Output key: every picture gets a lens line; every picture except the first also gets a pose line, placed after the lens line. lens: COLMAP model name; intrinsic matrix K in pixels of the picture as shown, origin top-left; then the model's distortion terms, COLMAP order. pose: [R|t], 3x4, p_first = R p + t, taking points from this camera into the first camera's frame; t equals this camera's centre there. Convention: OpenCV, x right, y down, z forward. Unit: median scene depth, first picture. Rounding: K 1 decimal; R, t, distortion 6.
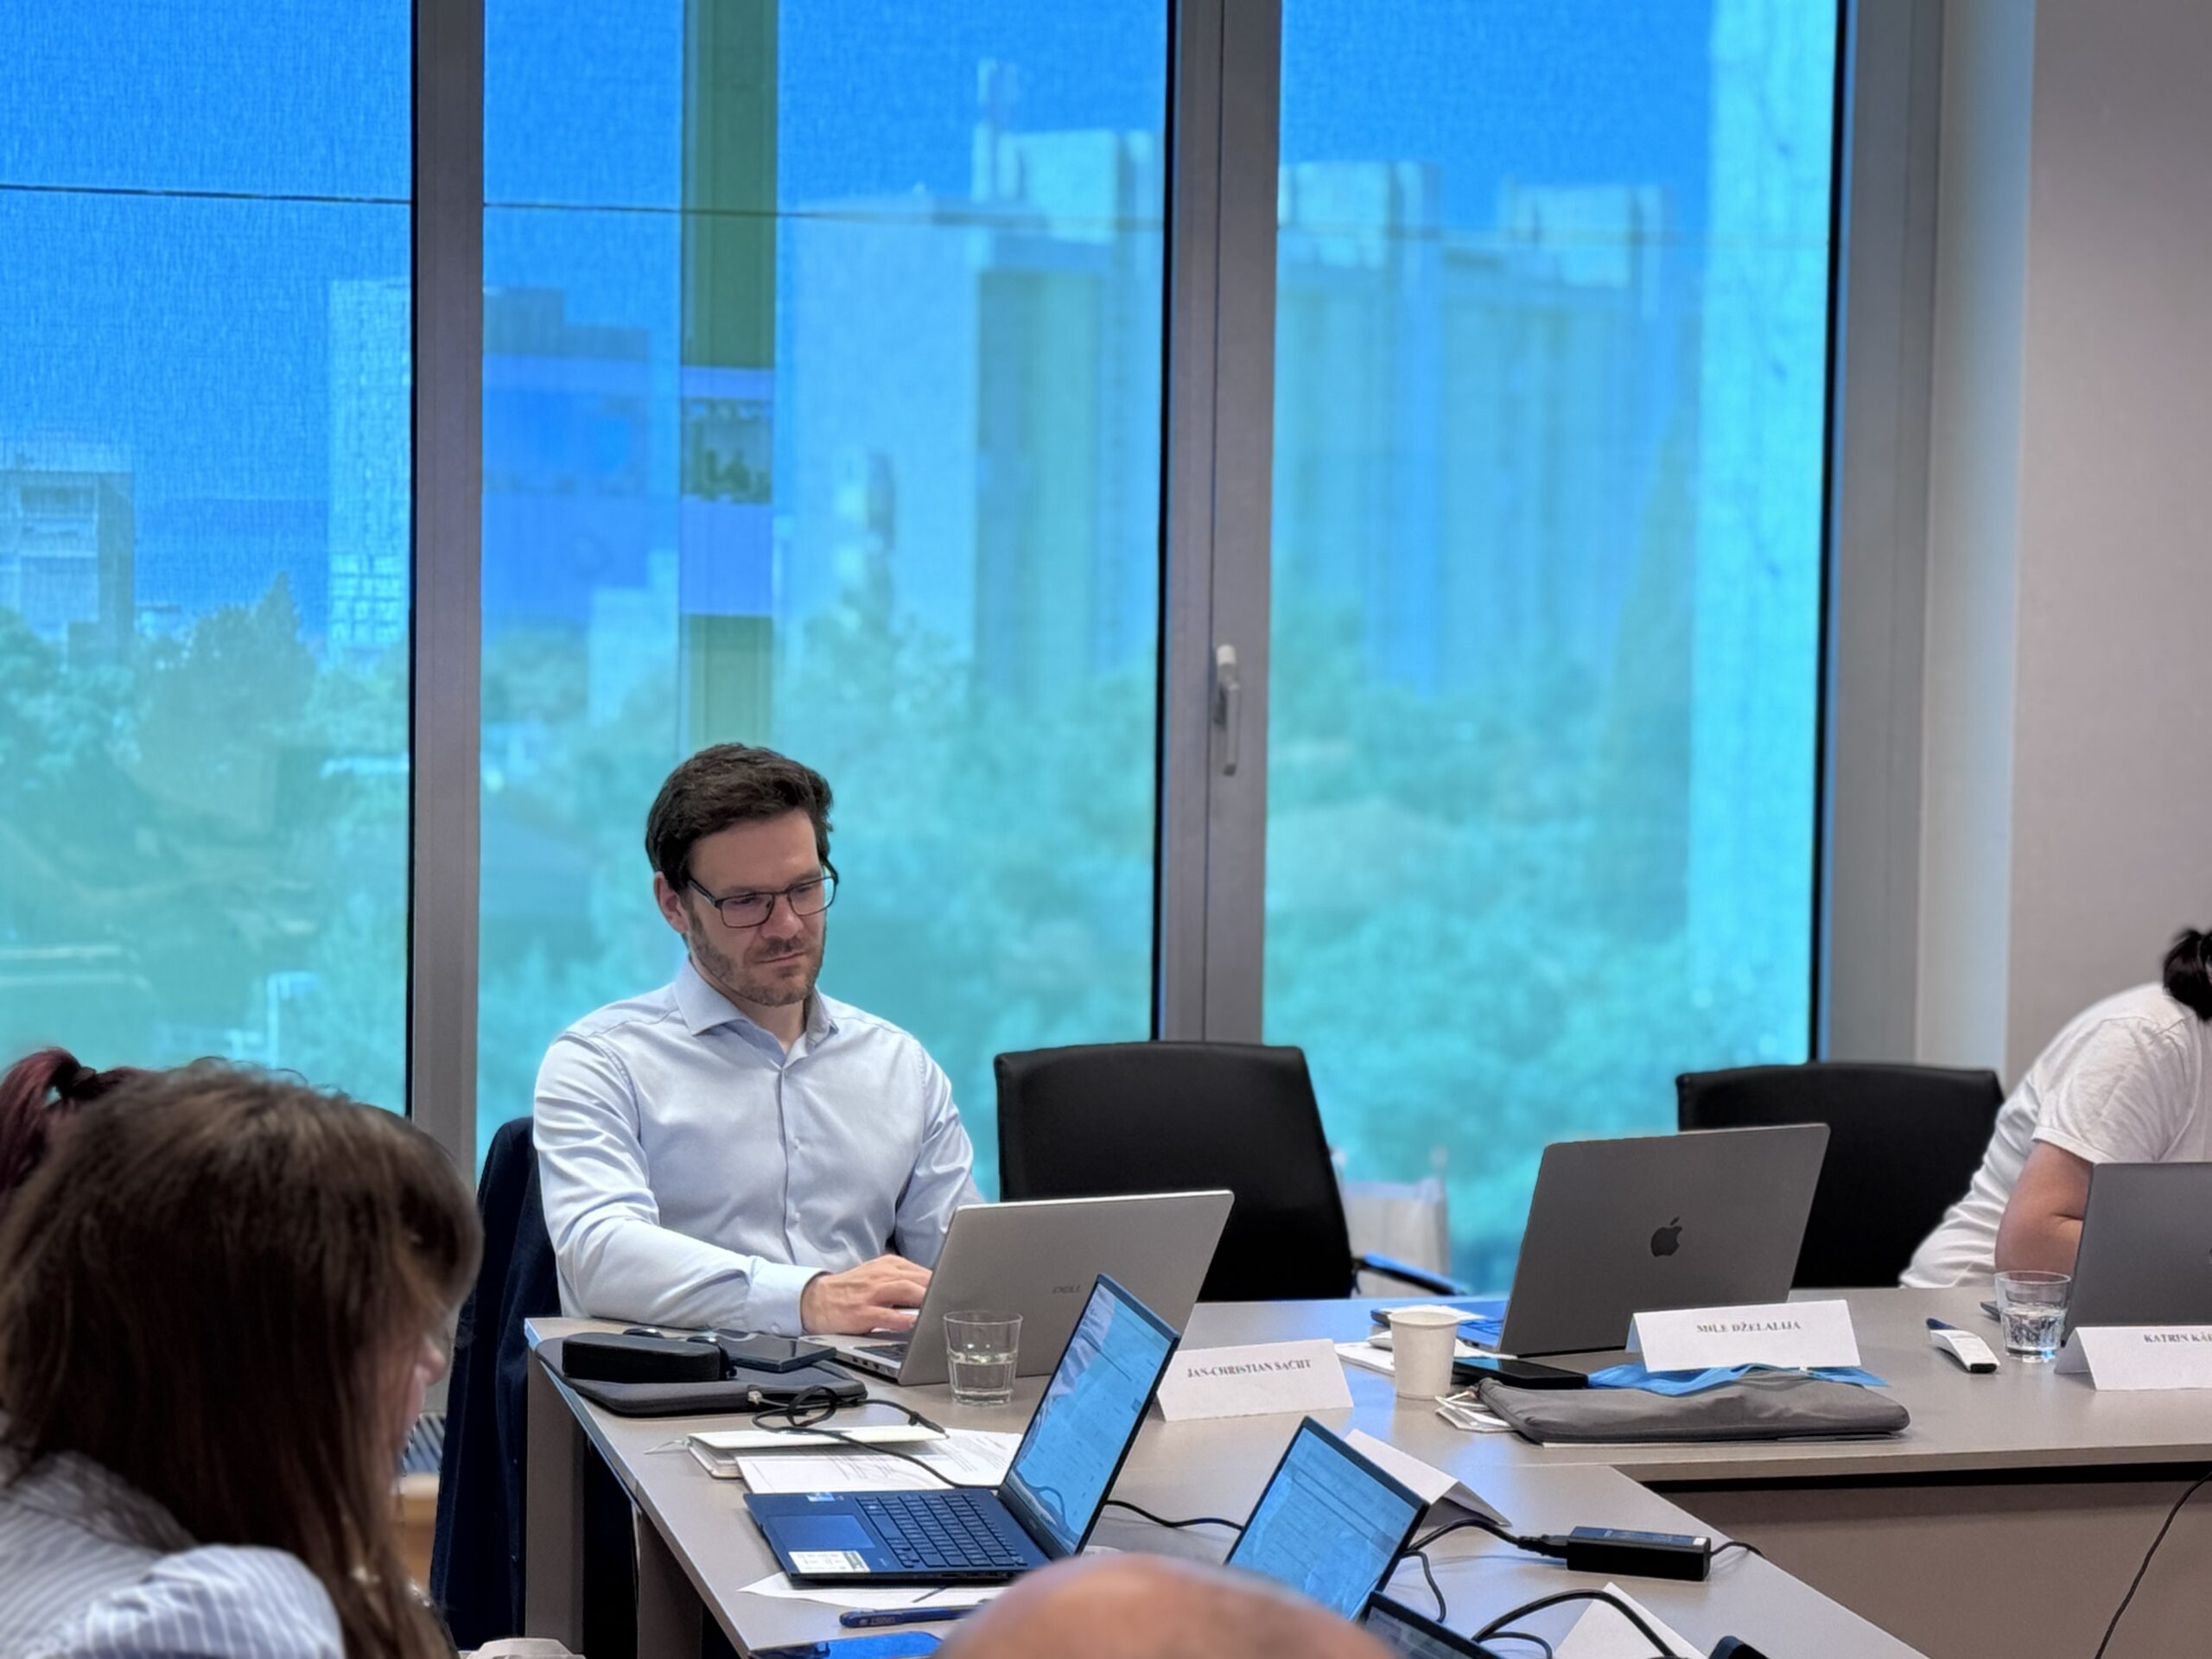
lens RADIAL K [[4754.6, 0, 1093.3], [0, 4754.6, 831.6], [0, 0, 1]] dist [0.180450, 0.000000]
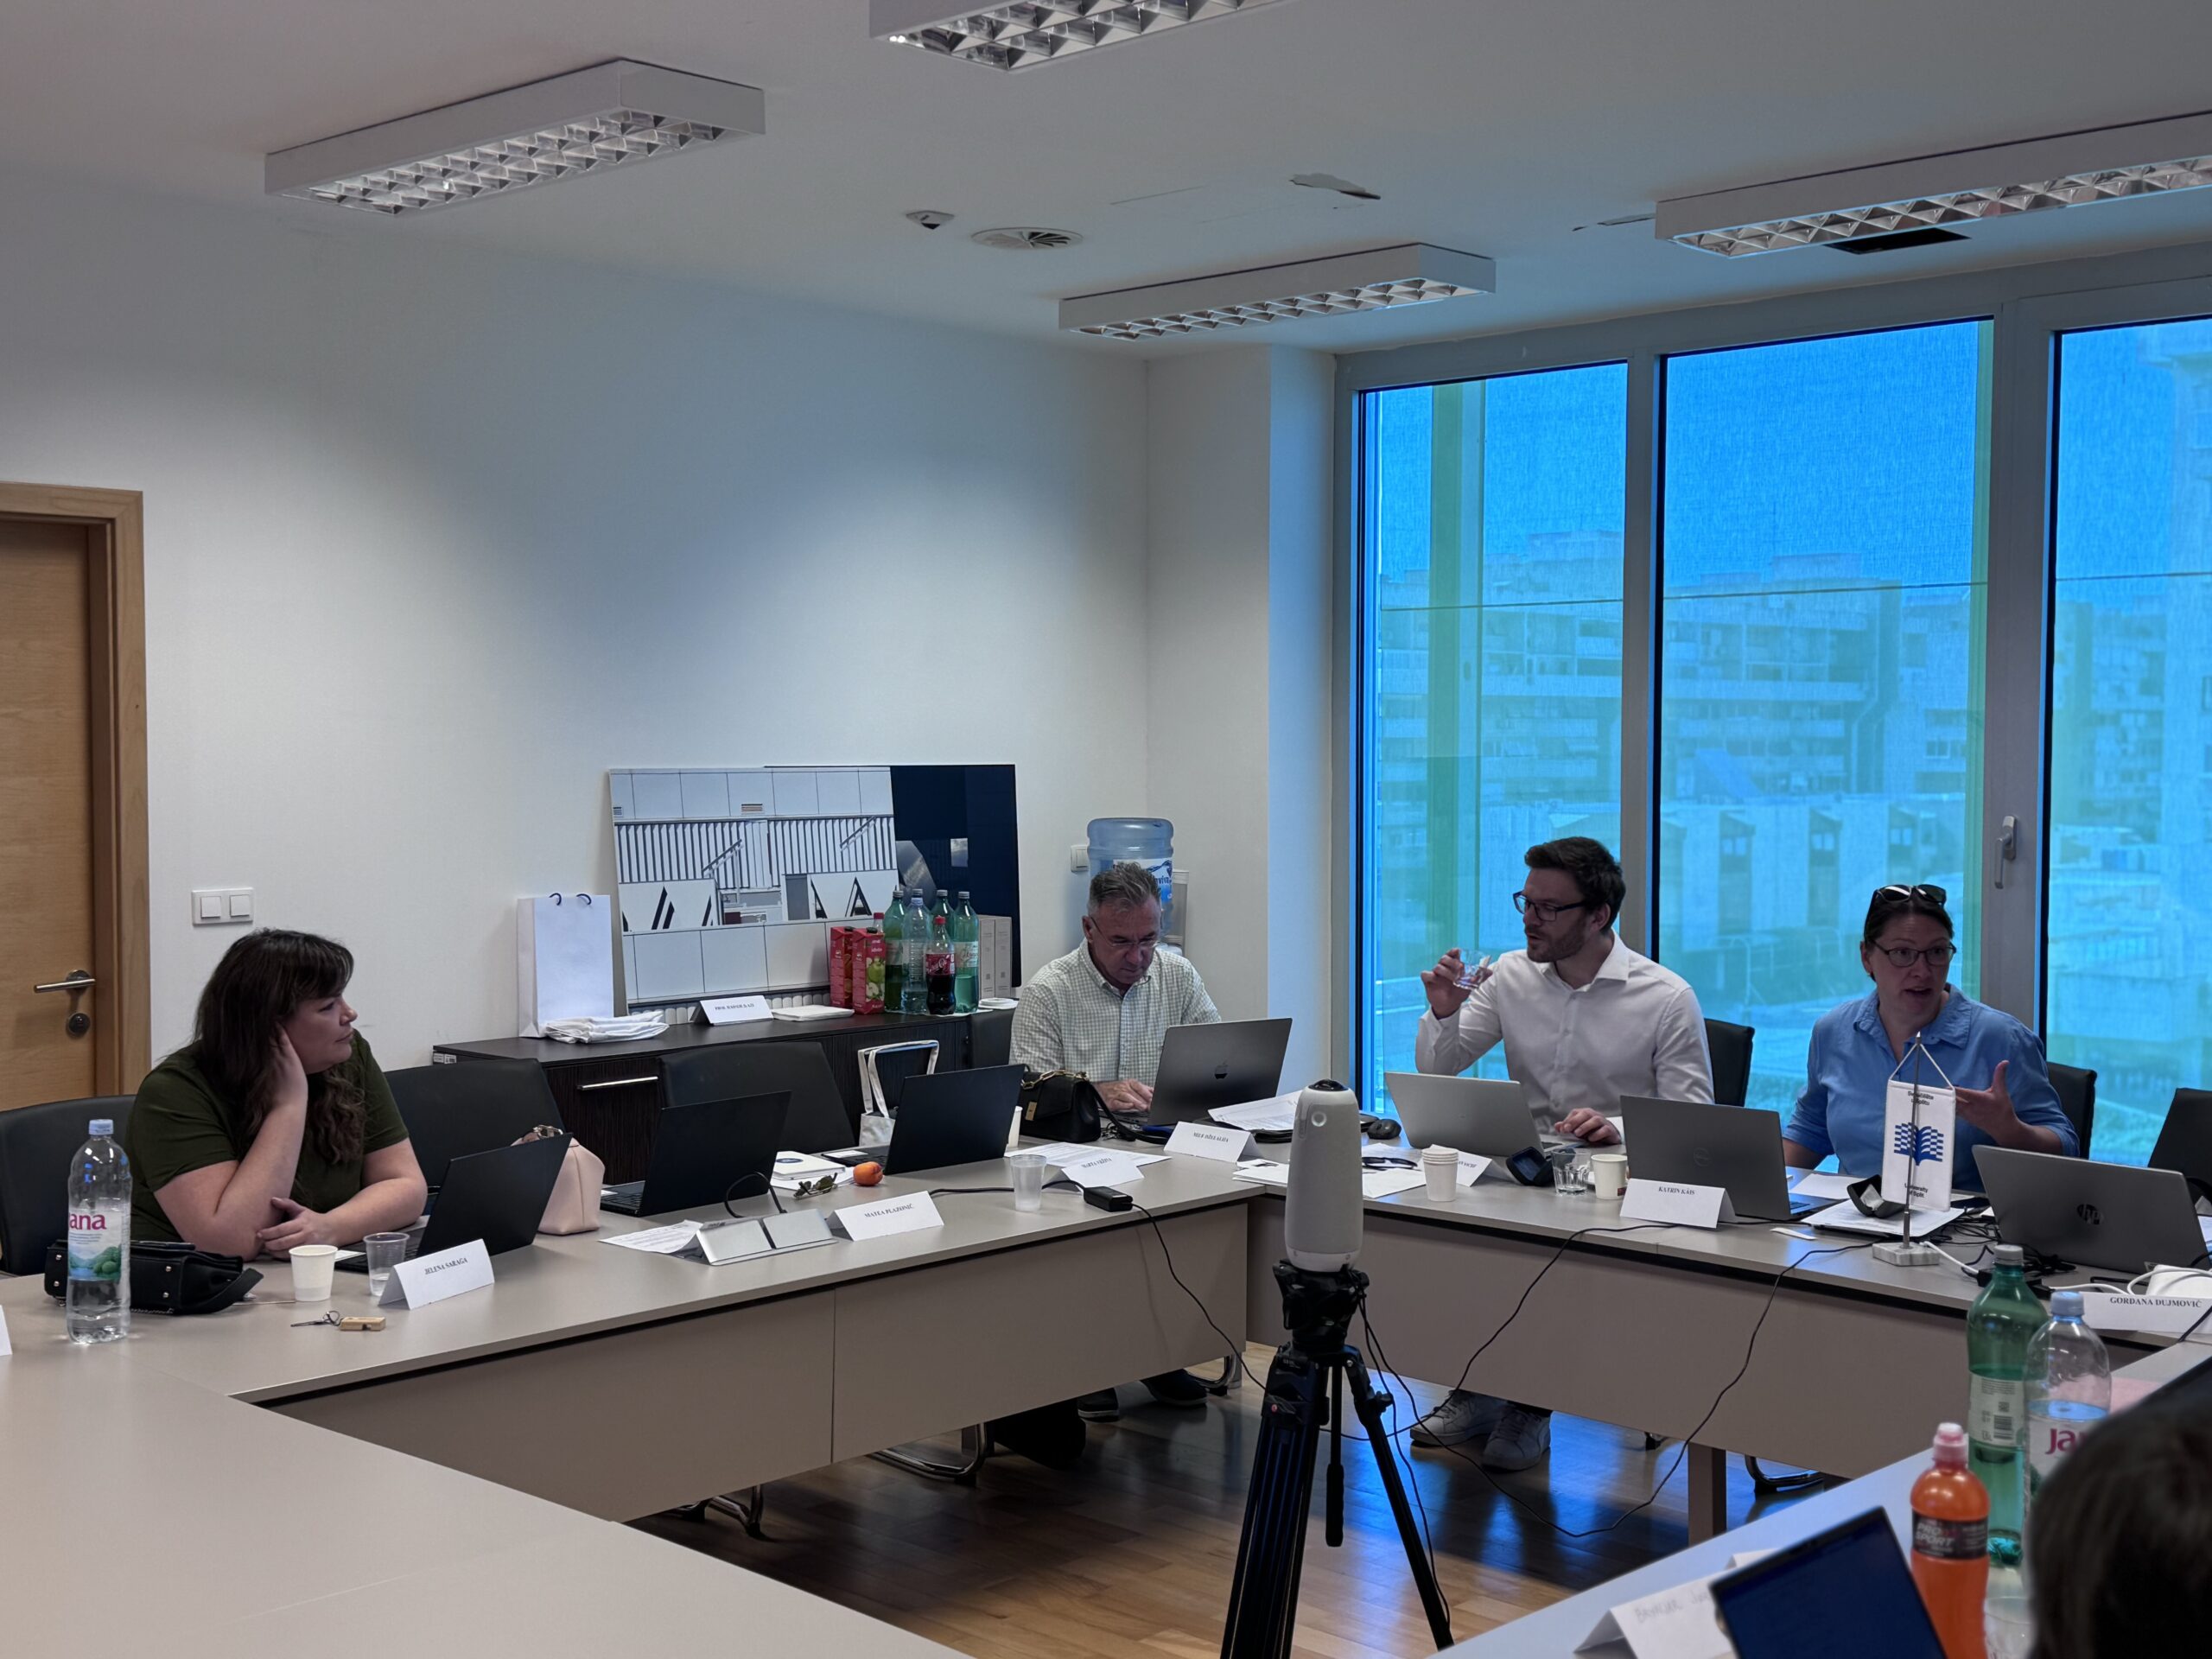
lens RADIAL K [[2581.7, 0, 1129.4], [0, 2581.7, 851.7], [0, 0, 1]] dist [0.100471, 0.000000]
pose [[0.554337, 0.023652, -0.831956, 0.834007], [-0.043938, 0.999034, -0.000875, -0.012367], [0.831132, 0.037039, 0.554841, 0.229480]]
